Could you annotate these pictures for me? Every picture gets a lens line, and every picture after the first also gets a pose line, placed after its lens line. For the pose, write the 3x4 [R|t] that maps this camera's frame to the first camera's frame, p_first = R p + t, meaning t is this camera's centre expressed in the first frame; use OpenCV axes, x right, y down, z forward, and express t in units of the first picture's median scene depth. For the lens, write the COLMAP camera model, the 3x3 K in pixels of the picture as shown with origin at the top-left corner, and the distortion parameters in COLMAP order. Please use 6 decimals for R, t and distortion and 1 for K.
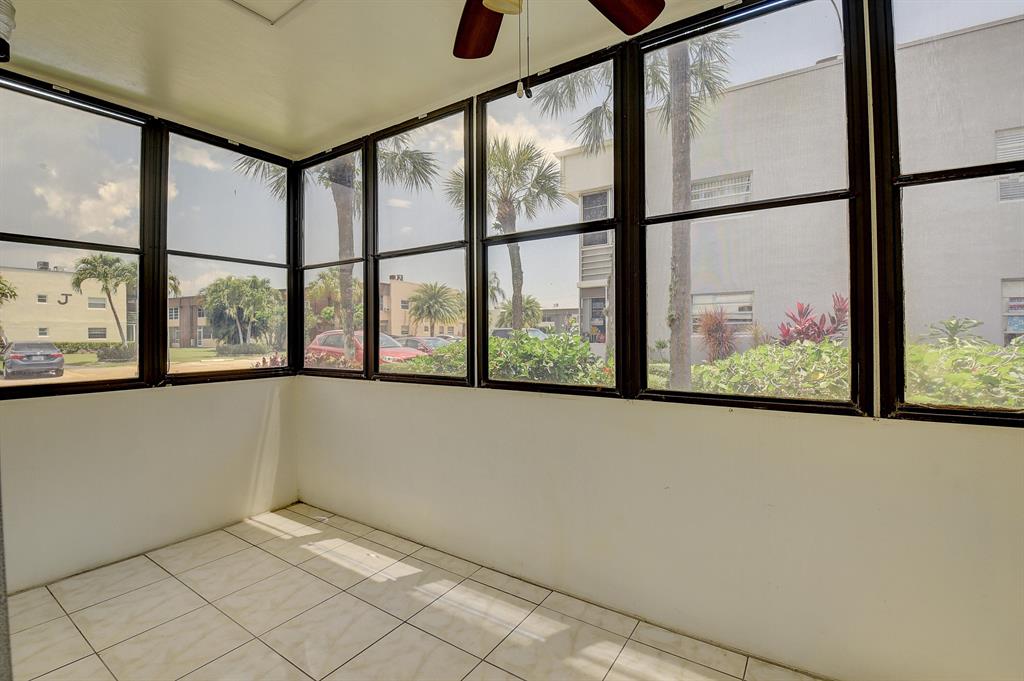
lens RADIAL K [[462.1, 0, 506.6], [0, 462.1, 327.9], [0, 0, 1]] dist [-0.000057, -0.010812]
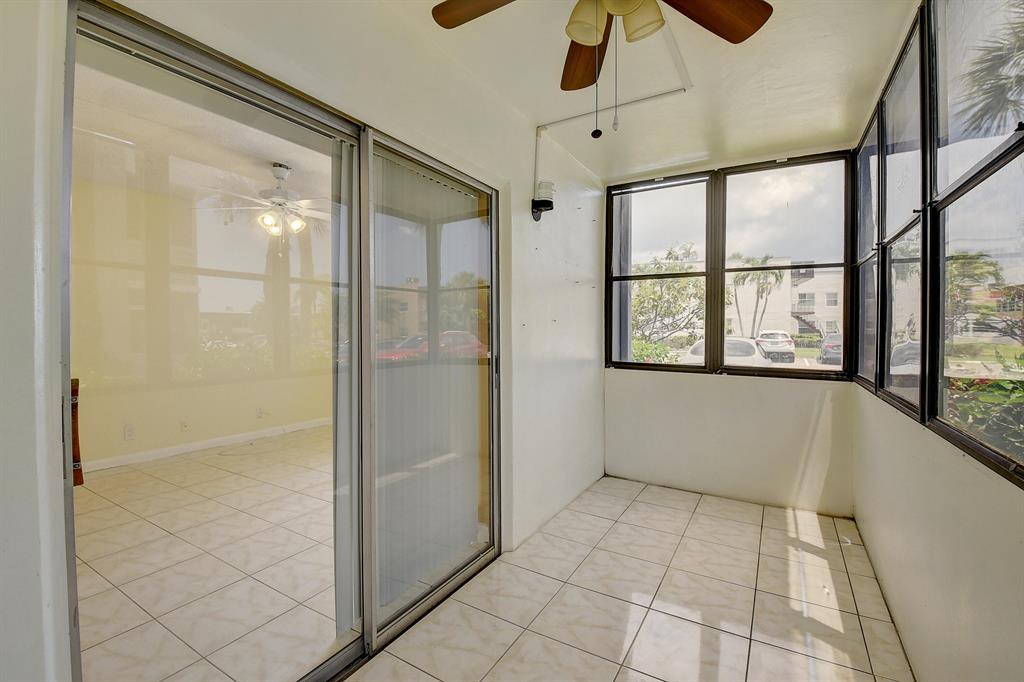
lens RADIAL K [[462.1, 0, 506.6], [0, 462.1, 328.4], [0, 0, 1]] dist [-0.000057, -0.010812]
pose [[0.052846, 0.014204, -0.998502, 0.537784], [0.004510, 0.999885, 0.014462, -0.025770], [0.998592, -0.005267, 0.052776, 0.331869]]
